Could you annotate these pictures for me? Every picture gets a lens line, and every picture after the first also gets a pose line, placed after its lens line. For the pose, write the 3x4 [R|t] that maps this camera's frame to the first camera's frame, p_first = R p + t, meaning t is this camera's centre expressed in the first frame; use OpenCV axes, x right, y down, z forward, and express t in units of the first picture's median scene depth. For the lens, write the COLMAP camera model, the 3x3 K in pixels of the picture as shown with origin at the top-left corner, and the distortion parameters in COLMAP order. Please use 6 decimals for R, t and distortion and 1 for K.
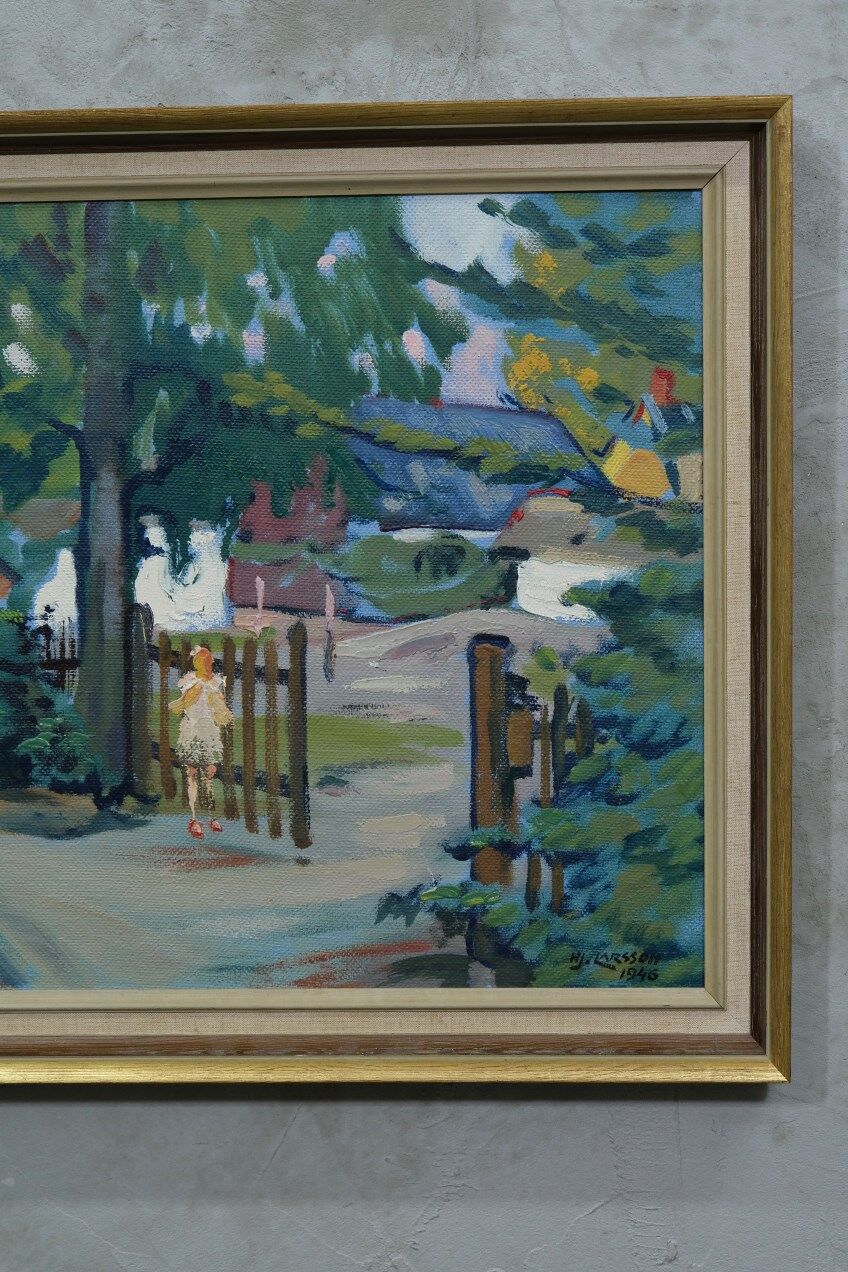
lens RADIAL K [[2454.7, 0, 475.1], [0, 2454.7, 662.4], [0, 0, 1]] dist [-0.000112, 0.000000]
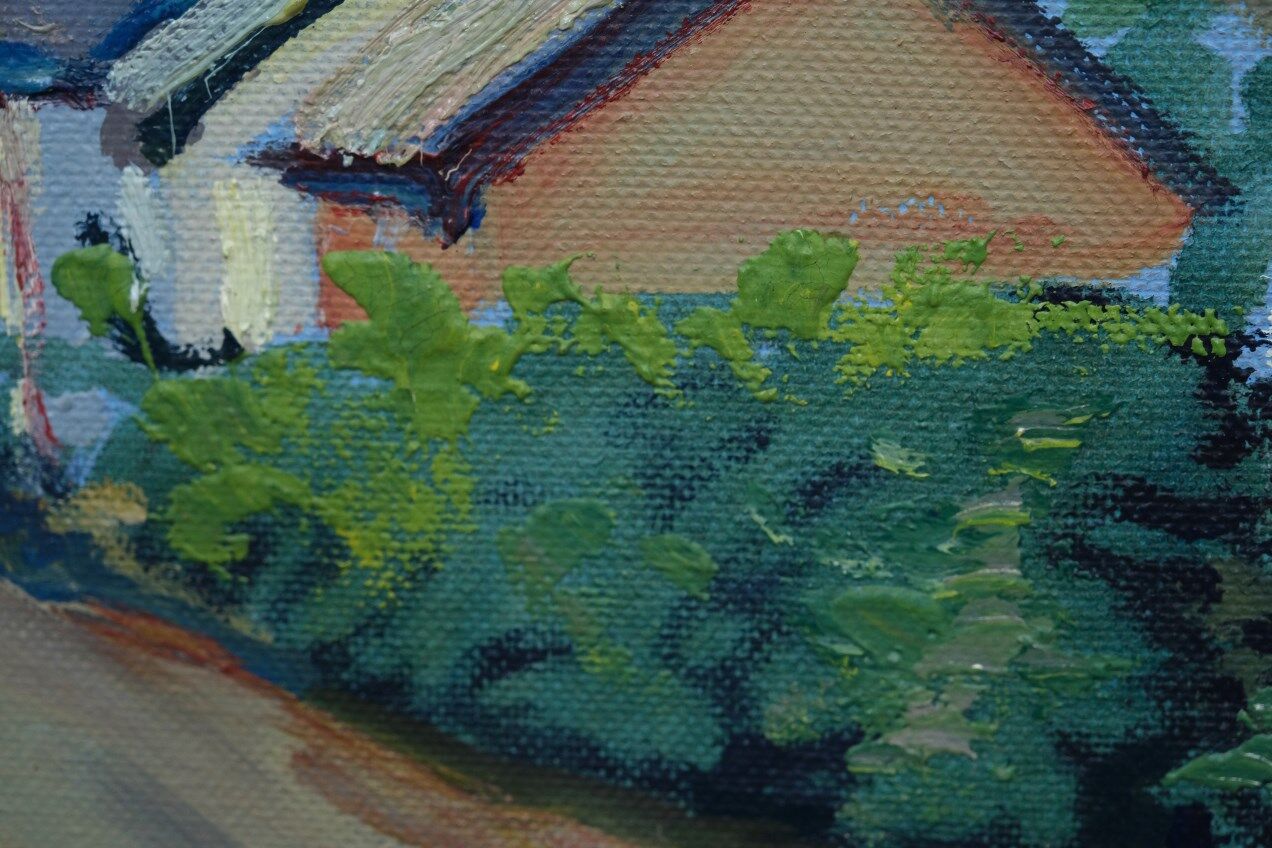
lens RADIAL K [[2796.8, 0, 637.5], [0, 2796.8, 414.8], [0, 0, 1]] dist [-0.067855, 0.000000]
pose [[0.998610, 0.015477, -0.050382, -0.232845], [-0.004845, 0.978823, 0.204652, -0.071679], [0.052483, -0.204124, 0.977537, 0.699239]]
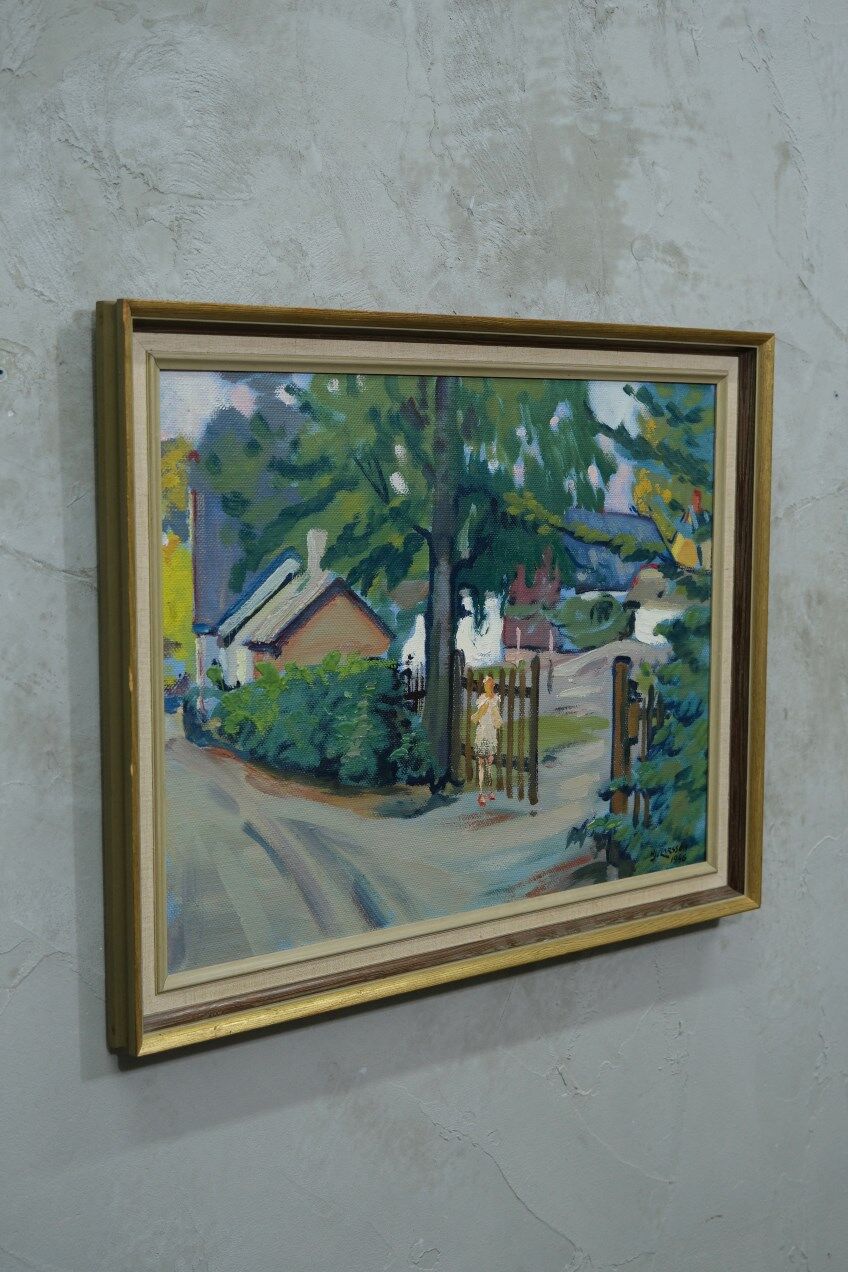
lens RADIAL K [[1940.9, 0, 427.0], [0, 1940.9, 635.9], [0, 0, 1]] dist [0.001657, 0.000000]
pose [[0.725192, -0.052324, 0.686555, -0.942971], [0.069072, 0.997607, 0.003071, -0.036876], [-0.685073, 0.045194, 0.727071, 0.169610]]
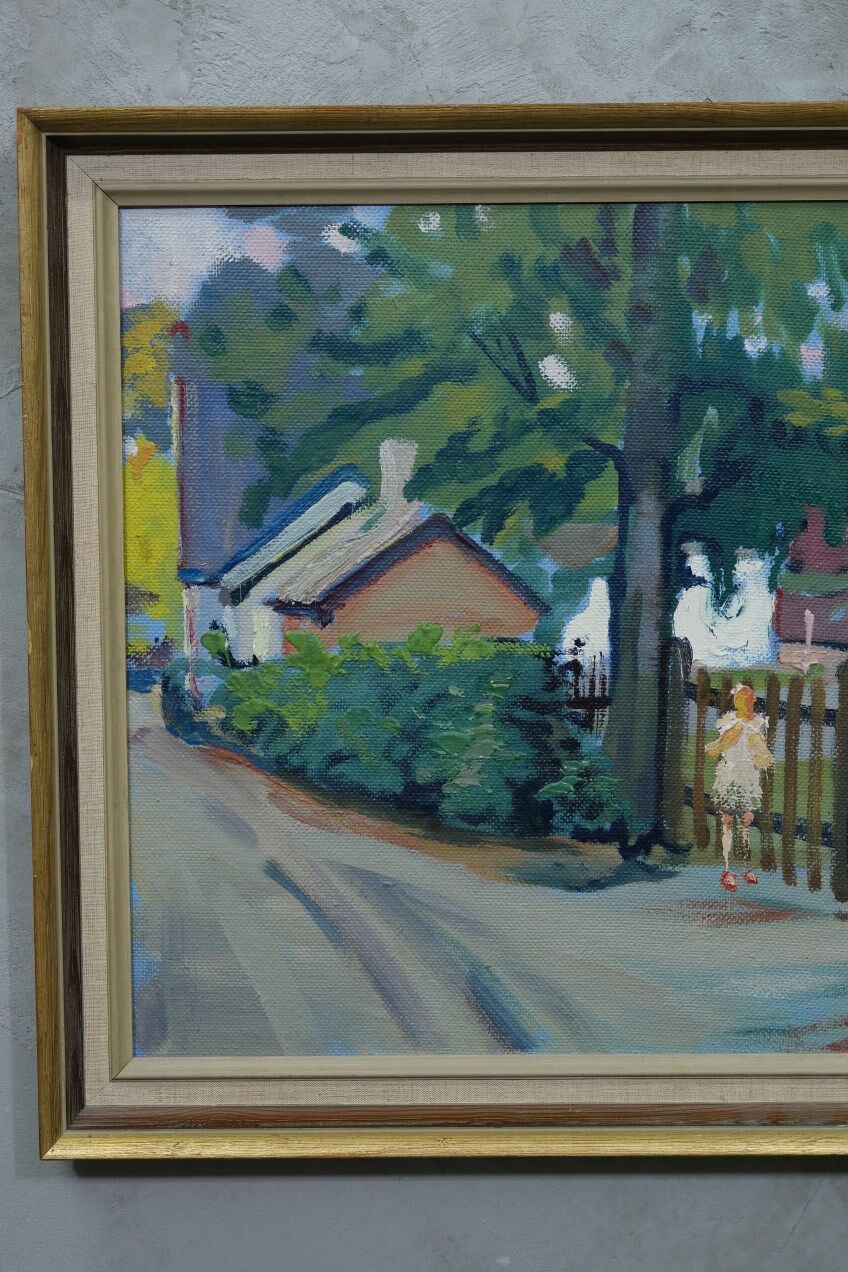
lens RADIAL K [[2454.7, 0, 460.7], [0, 2454.7, 650.2], [0, 0, 1]] dist [-0.000112, 0.000000]
pose [[0.998048, 0.006053, 0.062158, -0.275253], [-0.005578, 0.999954, -0.007810, -0.011513], [-0.062202, 0.007448, 0.998036, 0.081366]]
